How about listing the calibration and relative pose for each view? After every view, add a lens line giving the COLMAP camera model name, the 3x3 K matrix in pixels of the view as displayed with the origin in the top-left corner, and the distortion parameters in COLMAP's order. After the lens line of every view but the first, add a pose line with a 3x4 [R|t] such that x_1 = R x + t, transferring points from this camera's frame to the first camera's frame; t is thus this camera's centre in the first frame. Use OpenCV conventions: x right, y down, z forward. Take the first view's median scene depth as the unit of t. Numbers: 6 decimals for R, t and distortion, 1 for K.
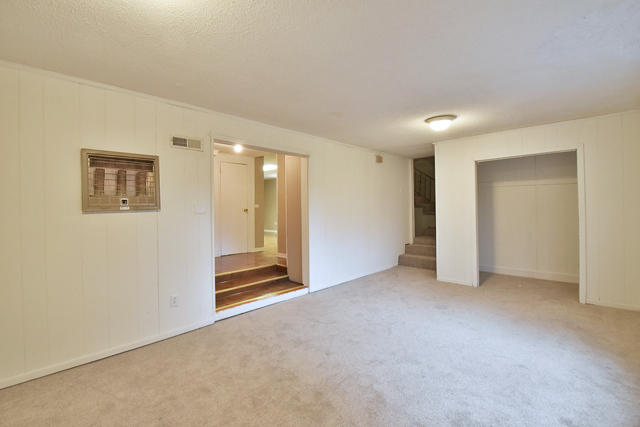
lens RADIAL K [[283.8, 0, 321.7], [0, 283.8, 207.3], [0, 0, 1]] dist [-0.004353, -0.006331]
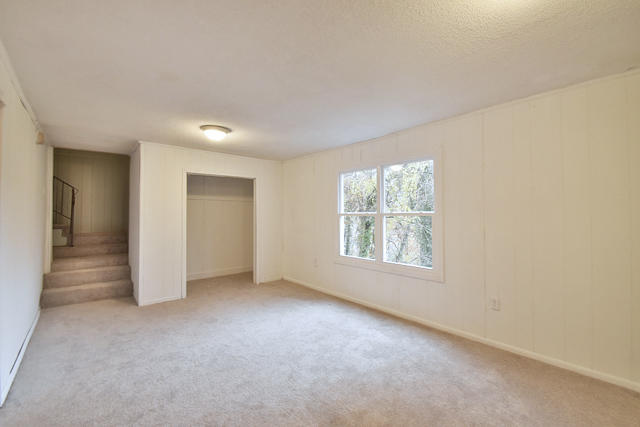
lens RADIAL K [[283.8, 0, 321.8], [0, 283.8, 215.6], [0, 0, 1]] dist [-0.004353, -0.006331]
pose [[0.083875, 0.012248, 0.996401, -0.543430], [0.002770, 0.999918, -0.012524, 0.005255], [-0.996472, 0.003811, 0.083835, 0.567431]]
